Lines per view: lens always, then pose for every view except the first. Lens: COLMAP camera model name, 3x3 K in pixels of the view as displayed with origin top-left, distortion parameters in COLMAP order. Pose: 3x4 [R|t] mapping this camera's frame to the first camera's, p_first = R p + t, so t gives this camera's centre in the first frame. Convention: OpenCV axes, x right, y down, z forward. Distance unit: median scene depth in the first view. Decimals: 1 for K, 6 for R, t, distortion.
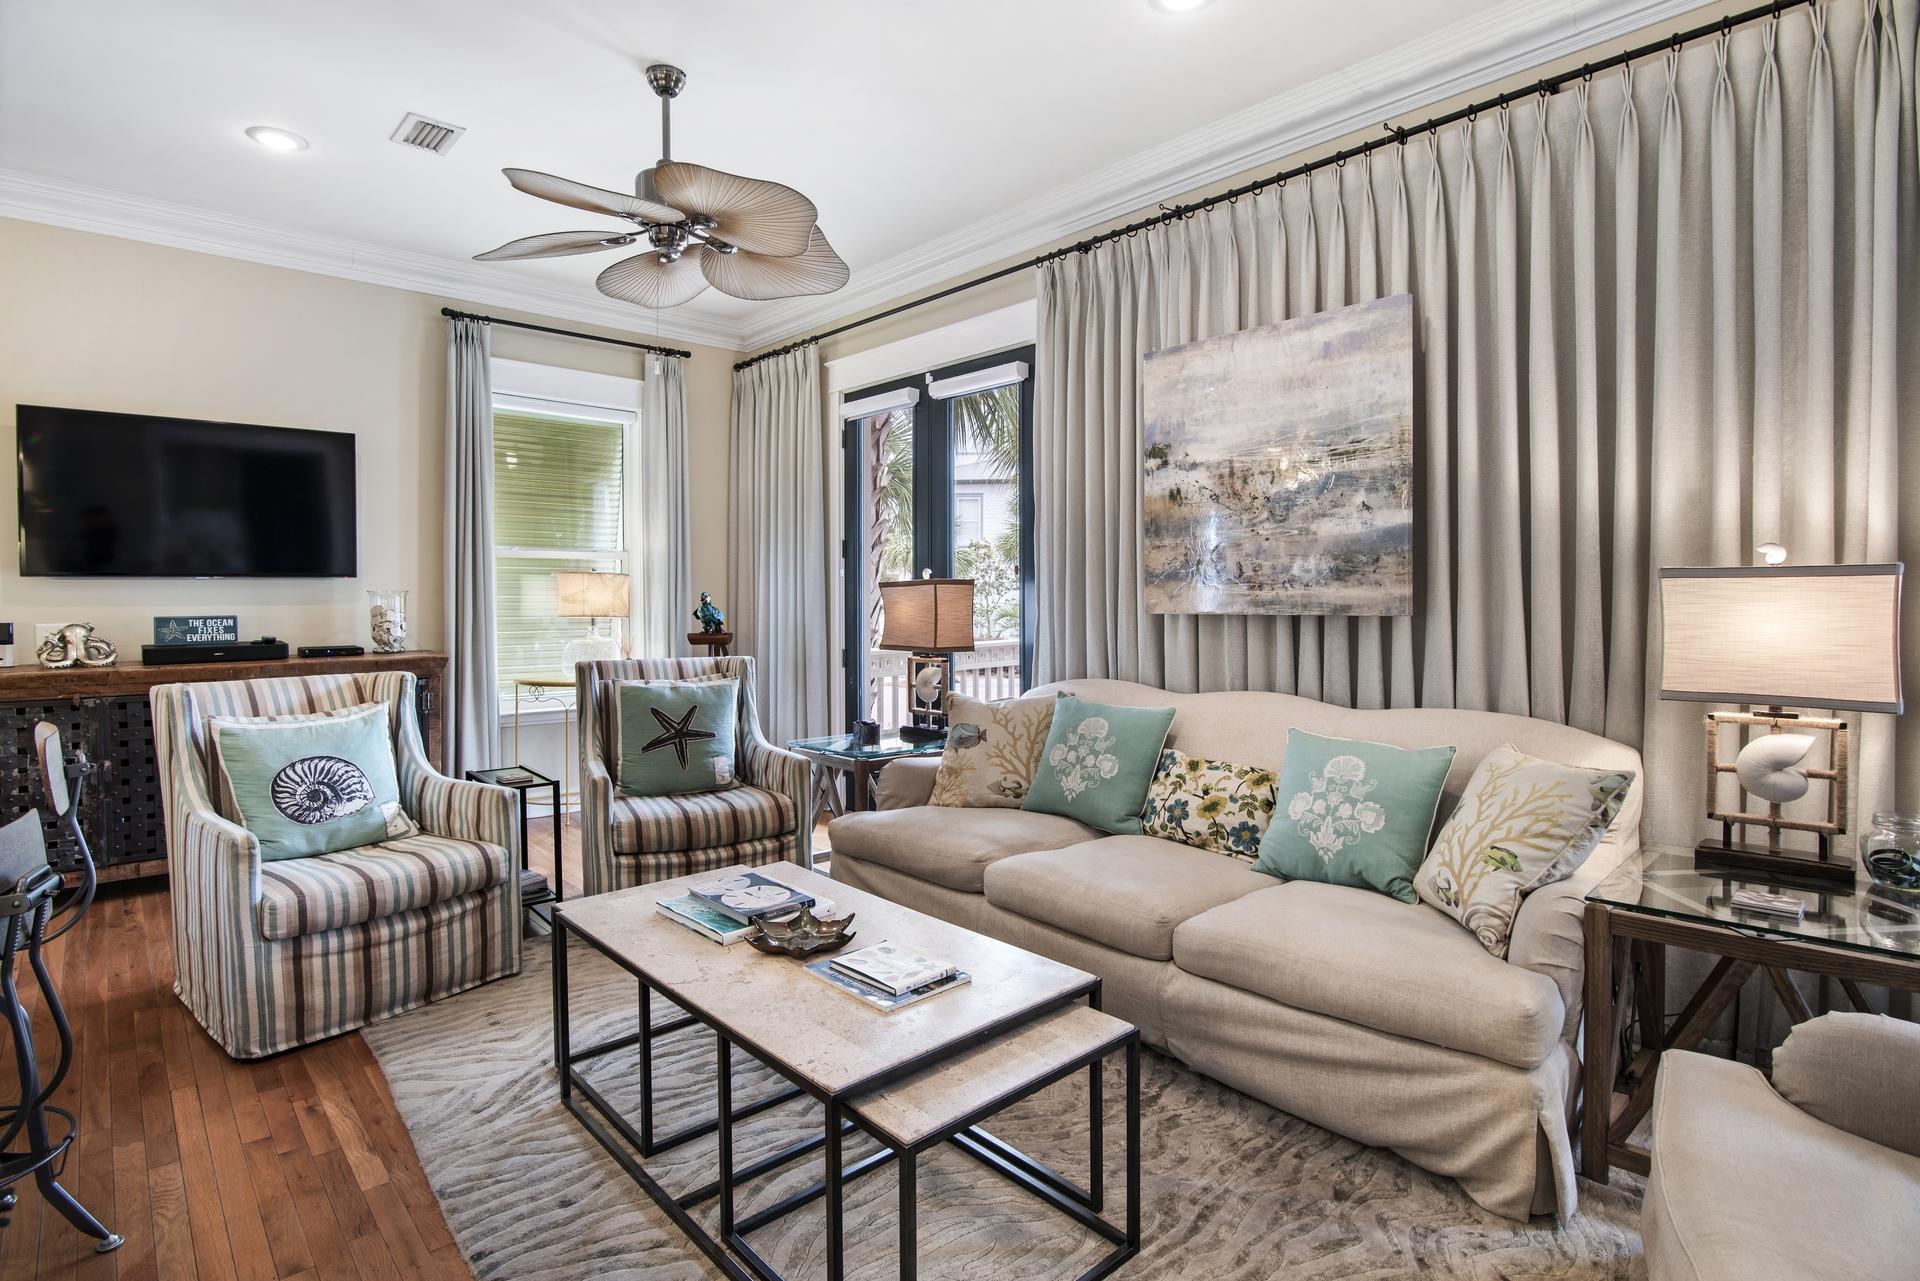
lens RADIAL K [[984.2, 0, 958.7], [0, 984.2, 602.4], [0, 0, 1]] dist [-0.020421, 0.003130]
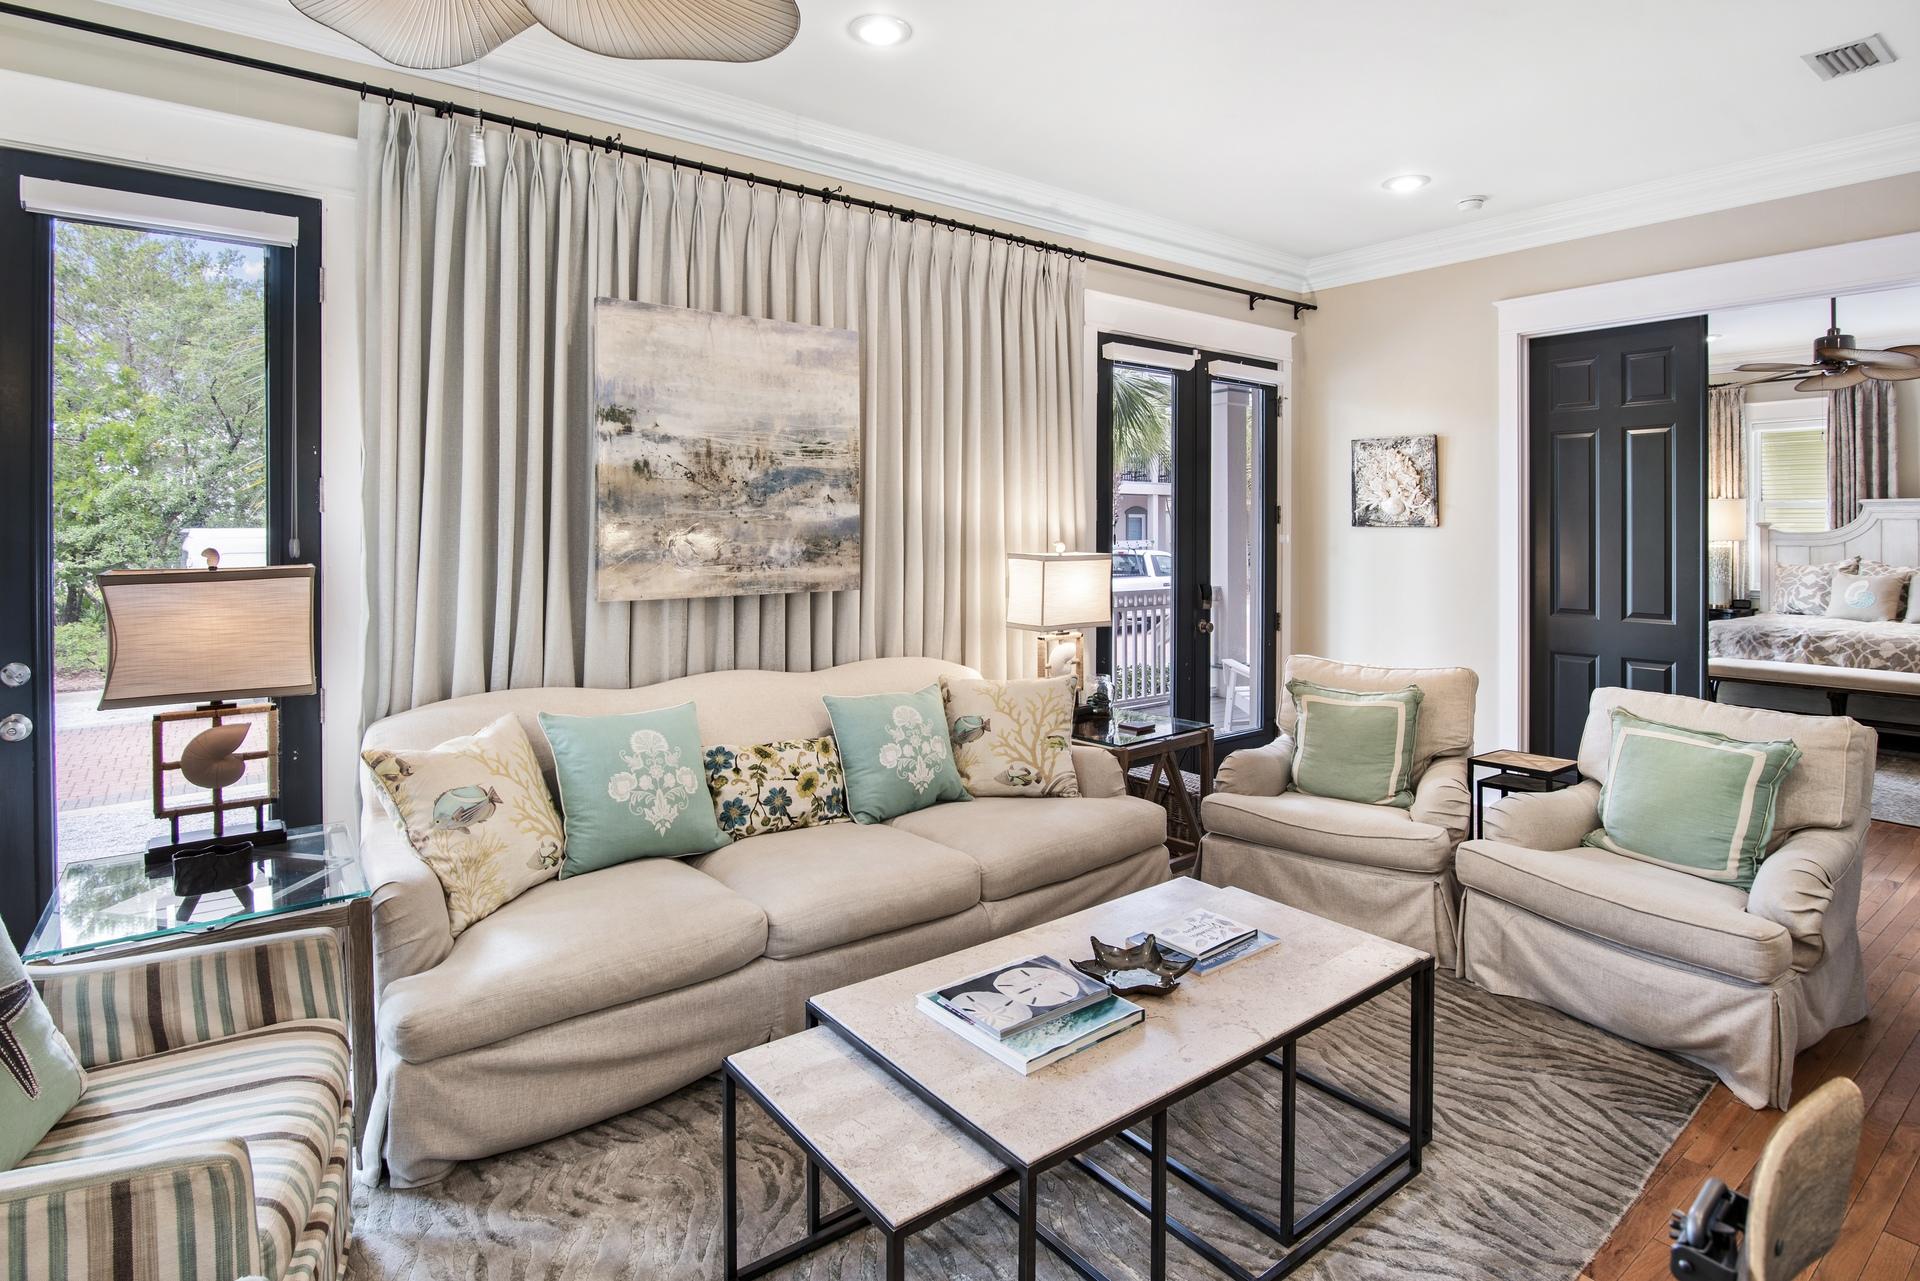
lens RADIAL K [[984.2, 0, 963.5], [0, 984.2, 524.5], [0, 0, 1]] dist [-0.020421, 0.003130]
pose [[0.073261, 0.015912, 0.997186, -0.717925], [0.010901, 0.999800, -0.016755, -0.043086], [-0.997253, 0.012097, 0.073073, 0.710864]]
